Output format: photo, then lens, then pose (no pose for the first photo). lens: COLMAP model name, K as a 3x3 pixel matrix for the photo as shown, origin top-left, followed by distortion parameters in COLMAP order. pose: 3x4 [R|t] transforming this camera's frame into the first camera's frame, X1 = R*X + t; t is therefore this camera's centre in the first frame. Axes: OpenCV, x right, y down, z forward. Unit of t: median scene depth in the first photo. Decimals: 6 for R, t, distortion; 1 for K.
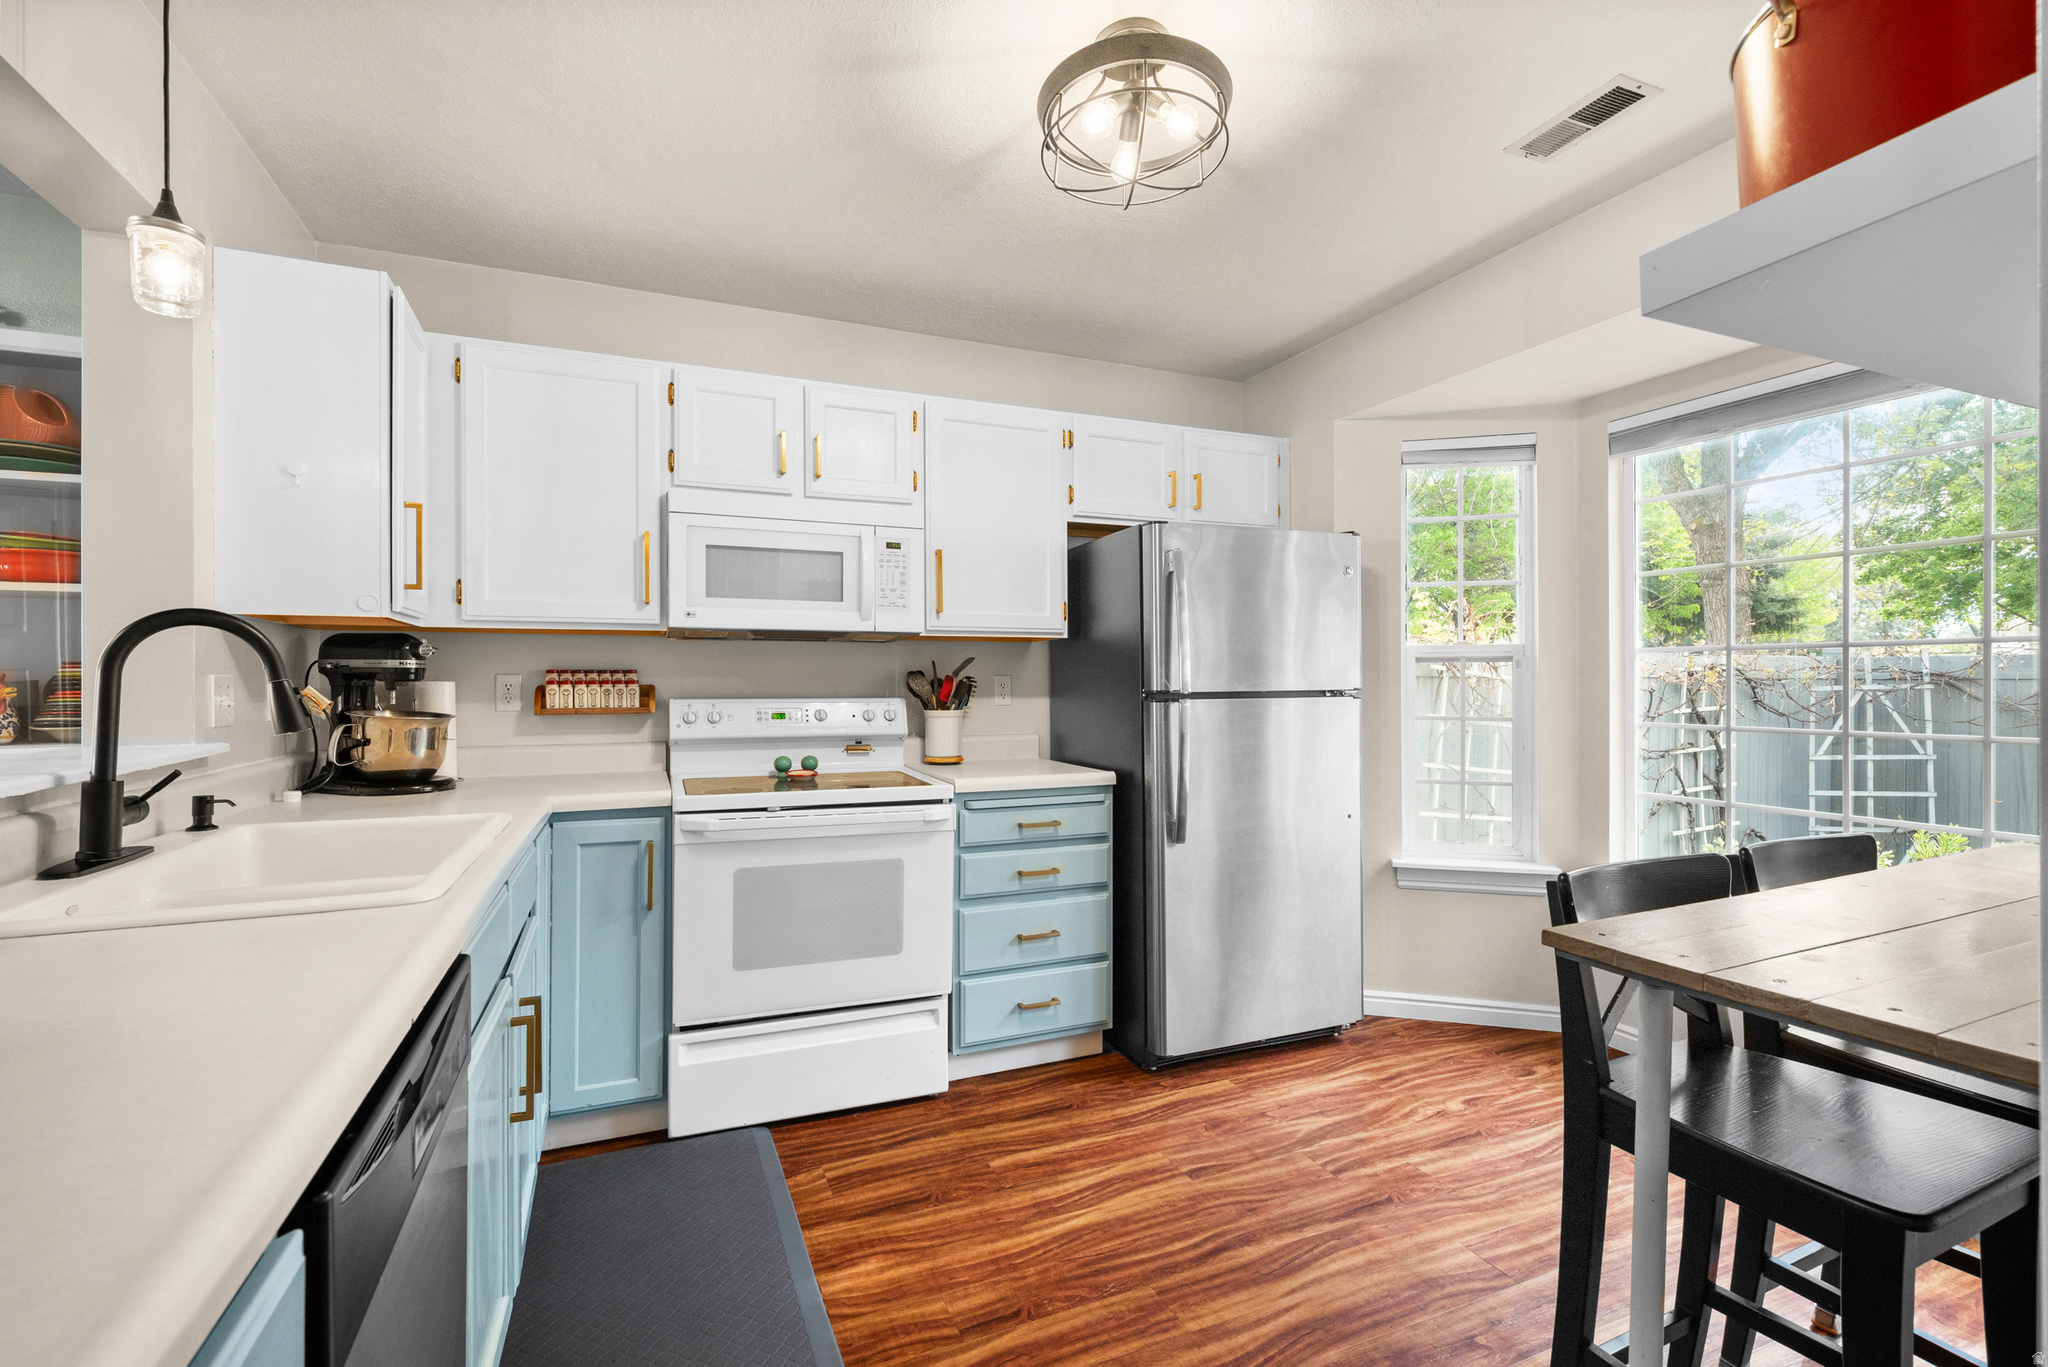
lens RADIAL K [[919.2, 0, 1023.3], [0, 919.2, 687.7], [0, 0, 1]] dist [0.005326, 0.000024]
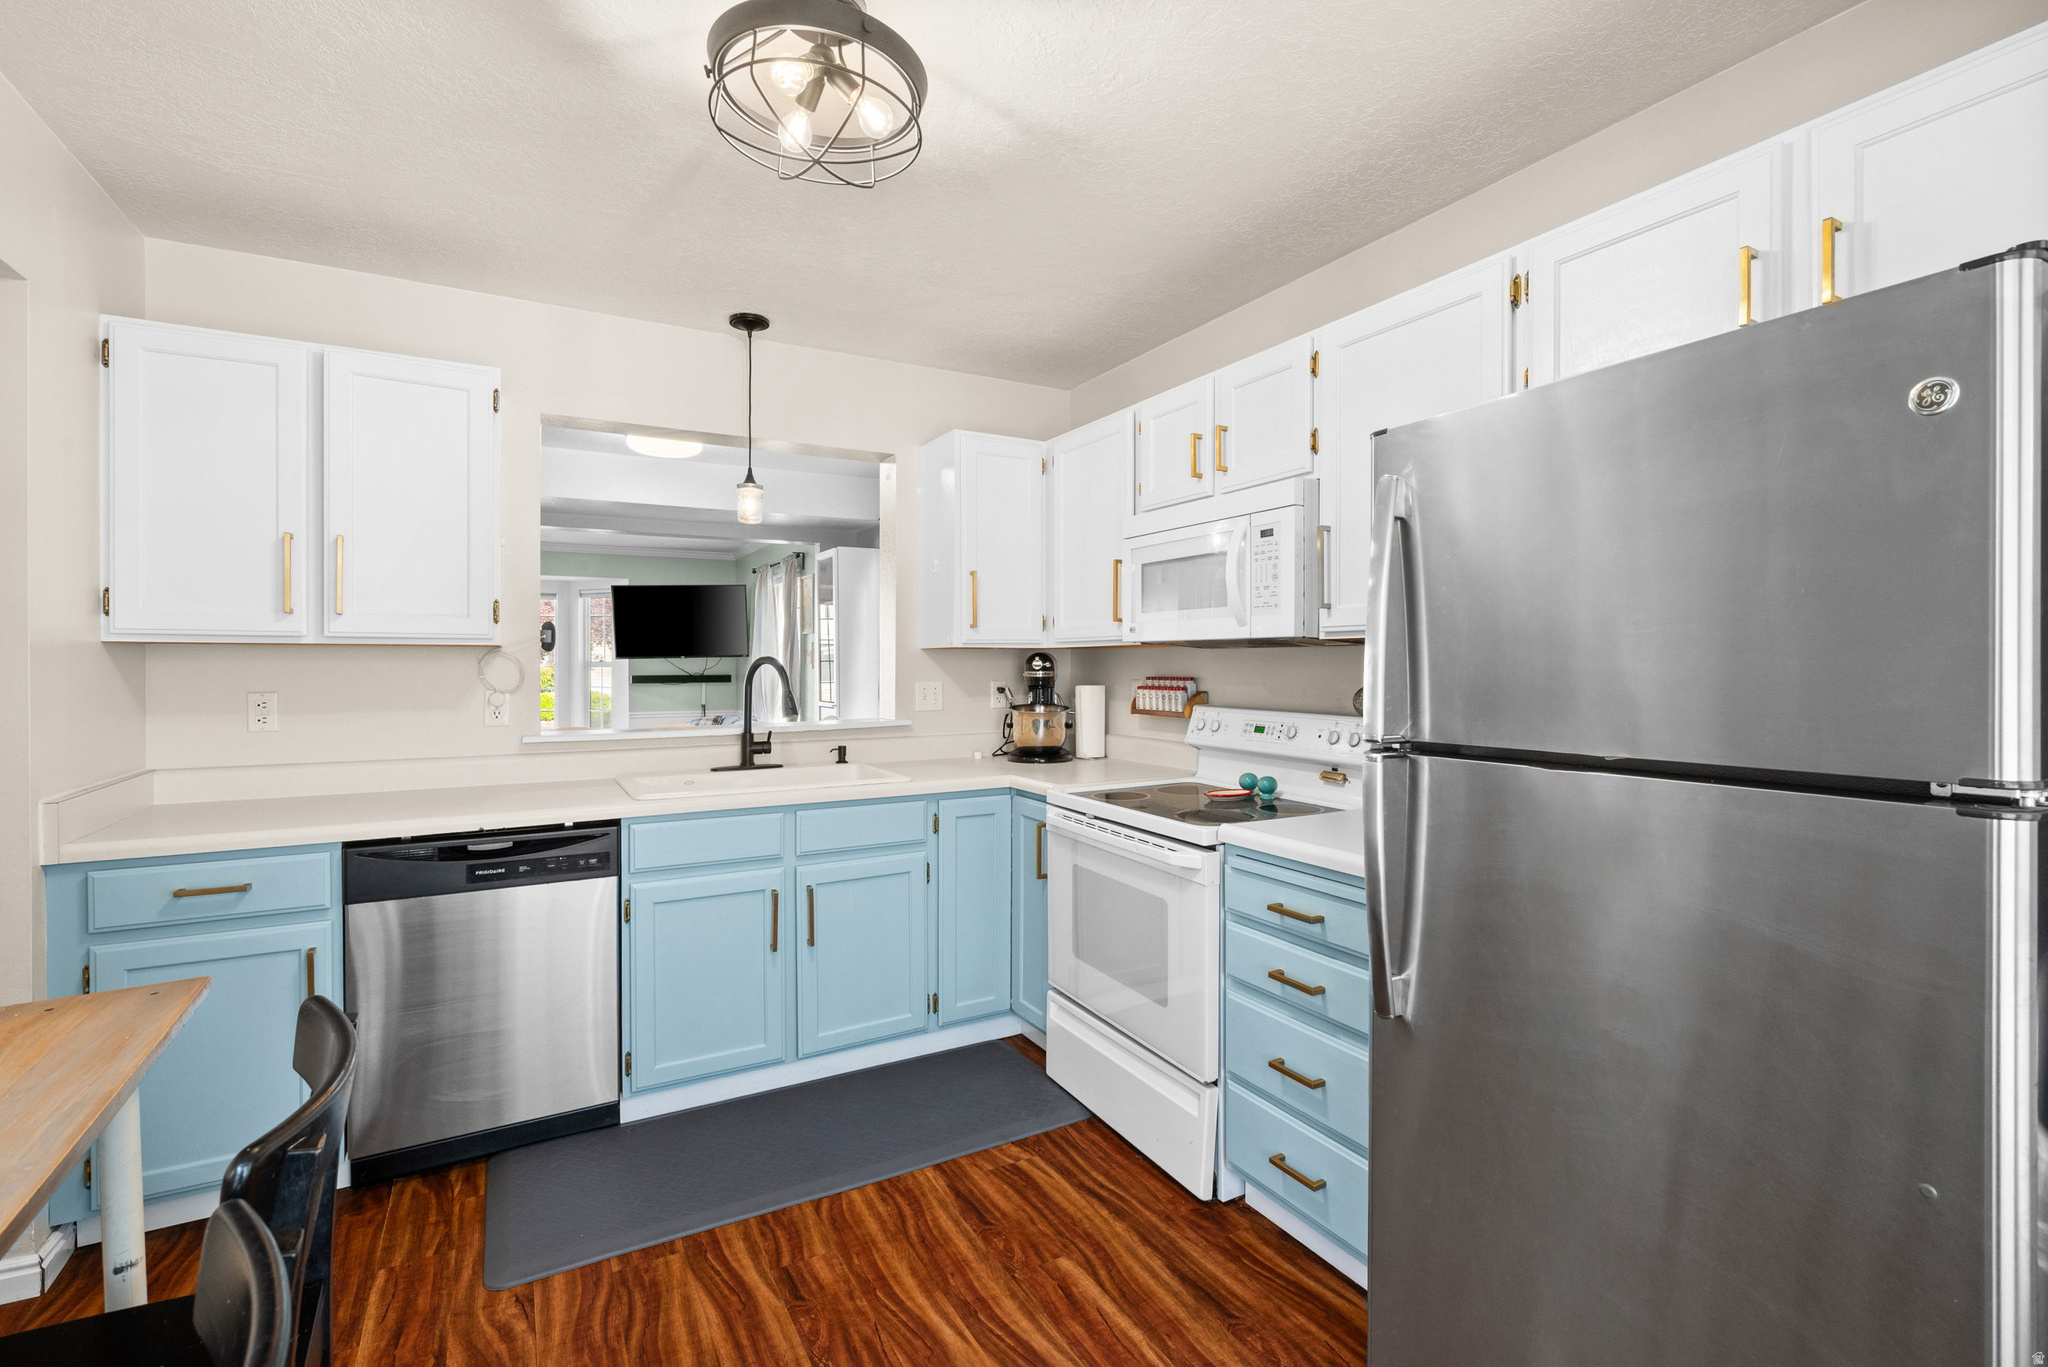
lens RADIAL K [[919.2, 0, 1022.7], [0, 919.2, 669.6], [0, 0, 1]] dist [0.005326, 0.000024]
pose [[0.107011, 0.010435, -0.994203, 0.747208], [-0.002122, 0.999945, 0.010267, -0.045366], [0.994256, 0.001011, 0.107028, 0.788855]]
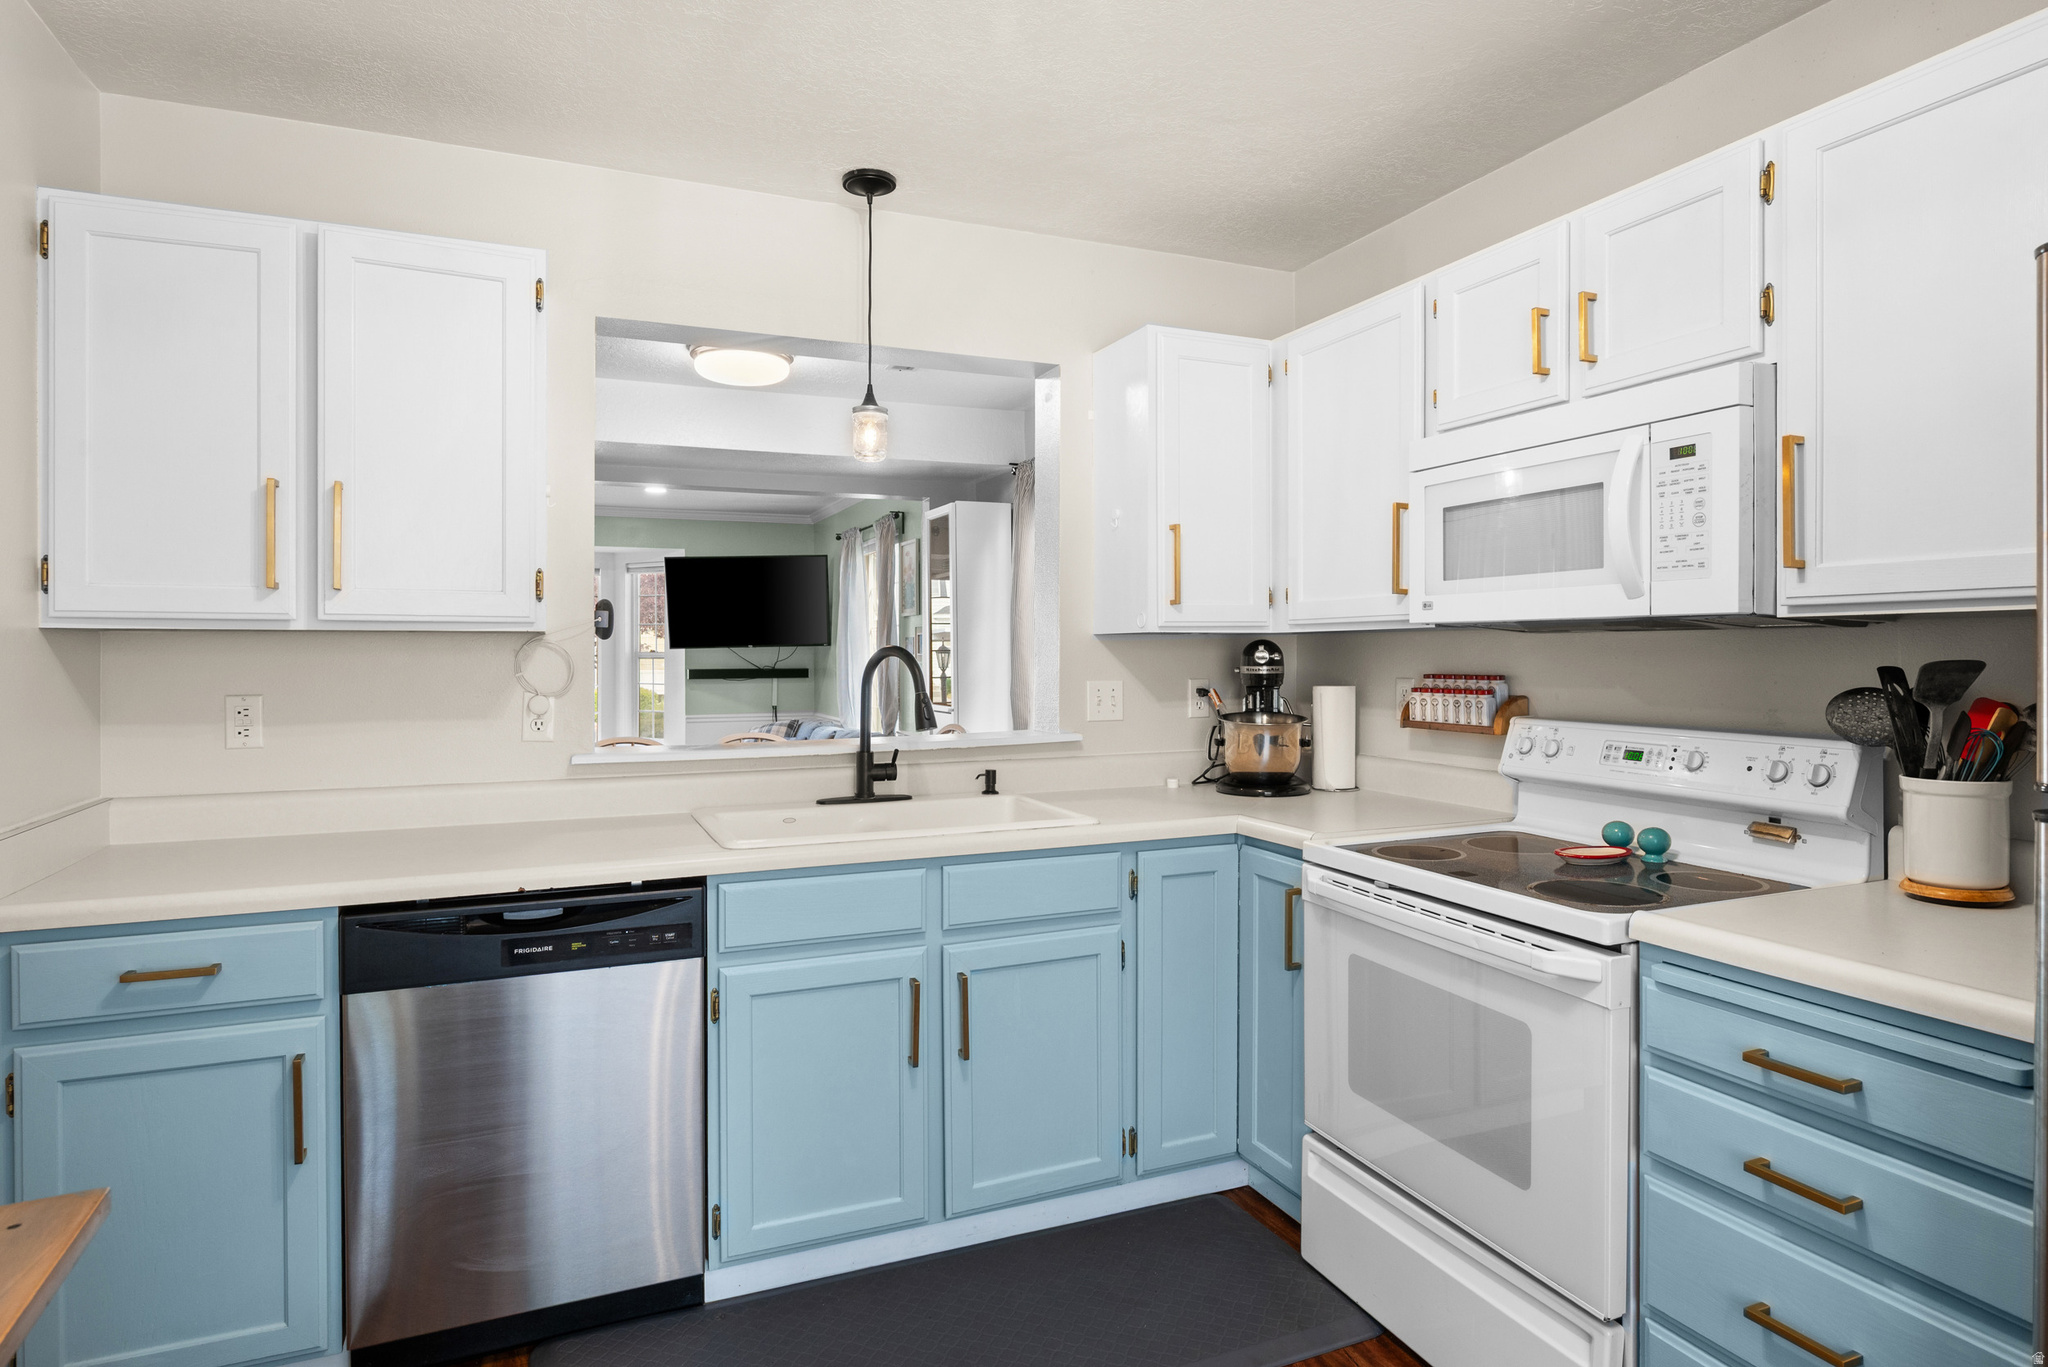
lens RADIAL K [[1140.7, 0, 1023.5], [0, 1140.7, 659.0], [0, 0, 1]] dist [0.001600, 0.001877]
pose [[-0.001280, 0.008811, -0.999960, 0.585865], [-0.000461, 0.999961, 0.008812, -0.046778], [0.999999, 0.000472, -0.001276, 0.707888]]
